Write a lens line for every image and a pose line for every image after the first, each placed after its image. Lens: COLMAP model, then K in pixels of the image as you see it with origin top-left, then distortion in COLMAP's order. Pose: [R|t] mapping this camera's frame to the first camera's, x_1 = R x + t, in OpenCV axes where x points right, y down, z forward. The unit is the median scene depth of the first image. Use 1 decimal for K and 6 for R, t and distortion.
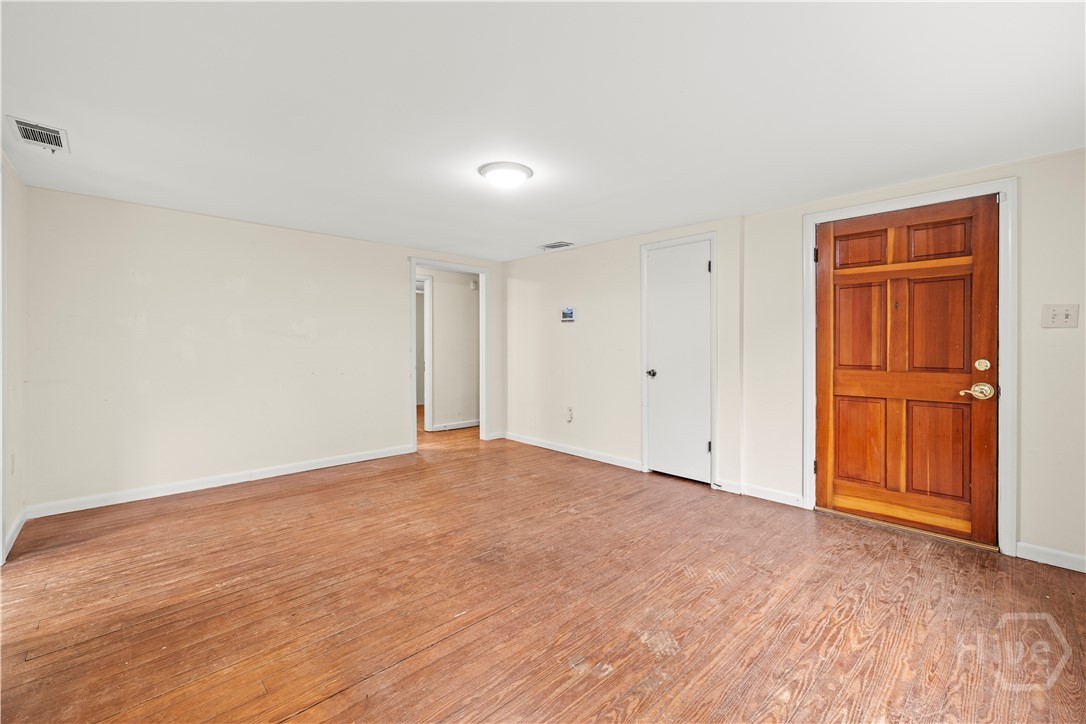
lens RADIAL K [[461.1, 0, 540.4], [0, 461.1, 354.6], [0, 0, 1]] dist [0.000488, 0.000145]
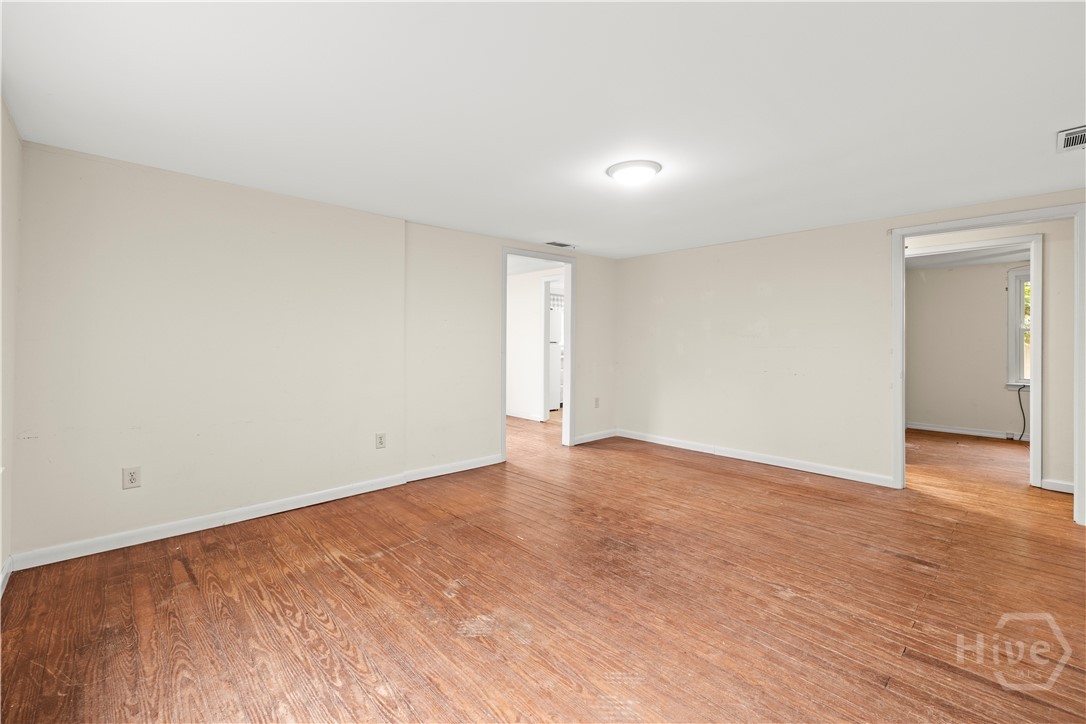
lens RADIAL K [[461.1, 0, 533.4], [0, 461.1, 341.1], [0, 0, 1]] dist [0.000488, 0.000145]
pose [[-0.011157, -0.003474, -0.999932, 0.812021], [-0.026965, 0.999631, -0.003172, -0.015252], [0.999574, 0.026928, -0.011247, 0.697689]]
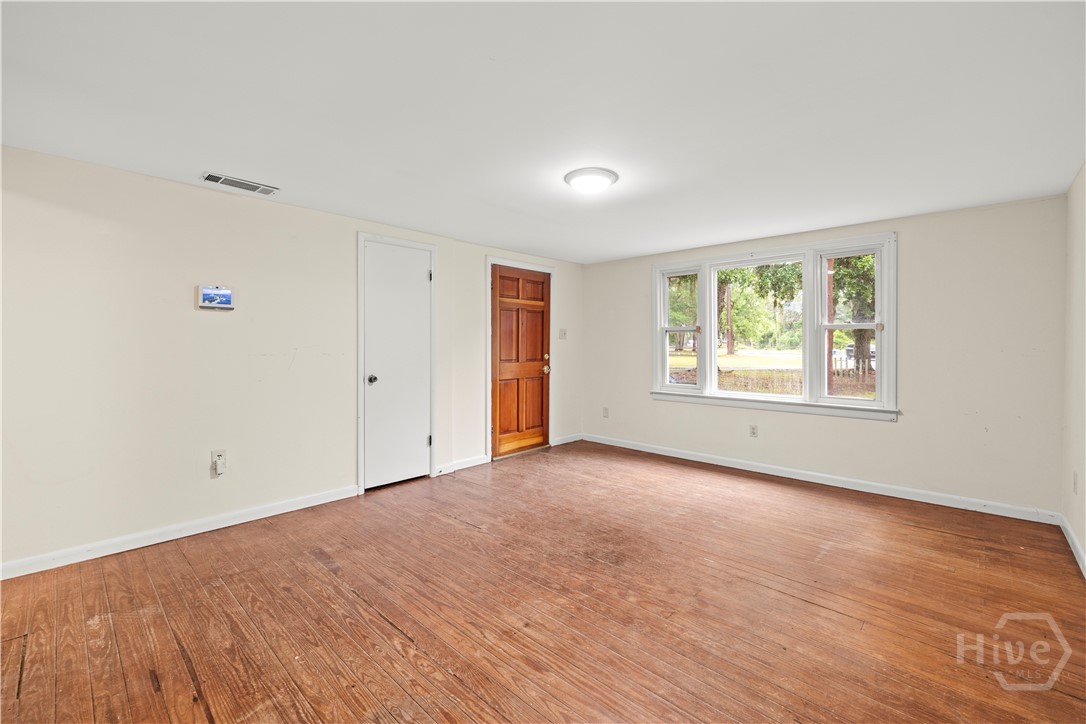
lens RADIAL K [[461.1, 0, 541.7], [0, 461.1, 350.8], [0, 0, 1]] dist [0.000488, 0.000145]
pose [[-0.062306, -0.012989, 0.997973, -0.945769], [0.020565, 0.999686, 0.014295, -0.028565], [-0.997845, 0.021414, -0.062020, 1.025799]]
